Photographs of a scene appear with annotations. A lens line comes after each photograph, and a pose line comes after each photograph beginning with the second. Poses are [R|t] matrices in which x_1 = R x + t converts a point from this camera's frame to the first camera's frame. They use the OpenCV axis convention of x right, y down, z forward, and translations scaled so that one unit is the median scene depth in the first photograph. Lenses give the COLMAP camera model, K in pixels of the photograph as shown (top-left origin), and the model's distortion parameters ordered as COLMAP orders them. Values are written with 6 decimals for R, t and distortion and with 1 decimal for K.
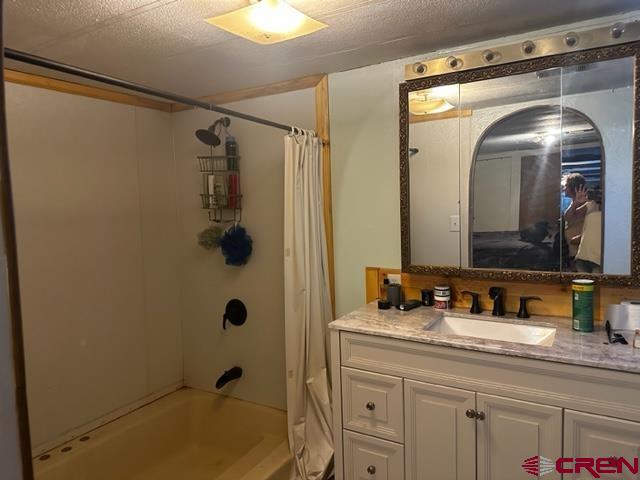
lens RADIAL K [[447.7, 0, 320.0], [0, 447.7, 240.0], [0, 0, 1]] dist [0.038304, -0.038047]
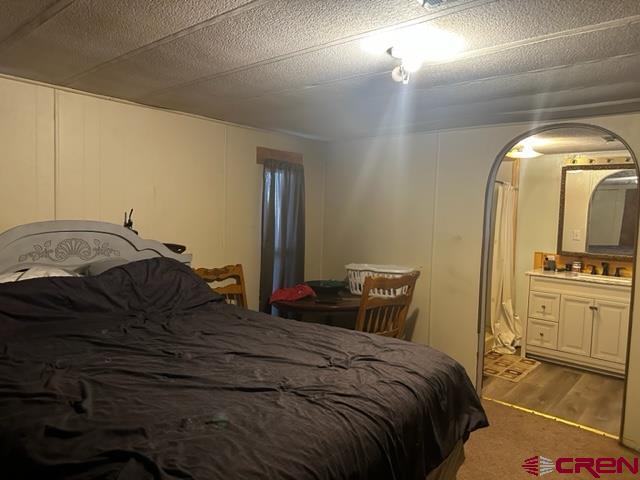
lens RADIAL K [[454.3, 0, 320.0], [0, 454.3, 240.0], [0, 0, 1]] dist [-0.000729, -0.001087]
pose [[0.982632, 0.073626, -0.170336, -0.601998], [-0.076689, 0.996989, -0.011467, 0.124676], [0.168979, 0.024331, 0.985319, -1.414246]]
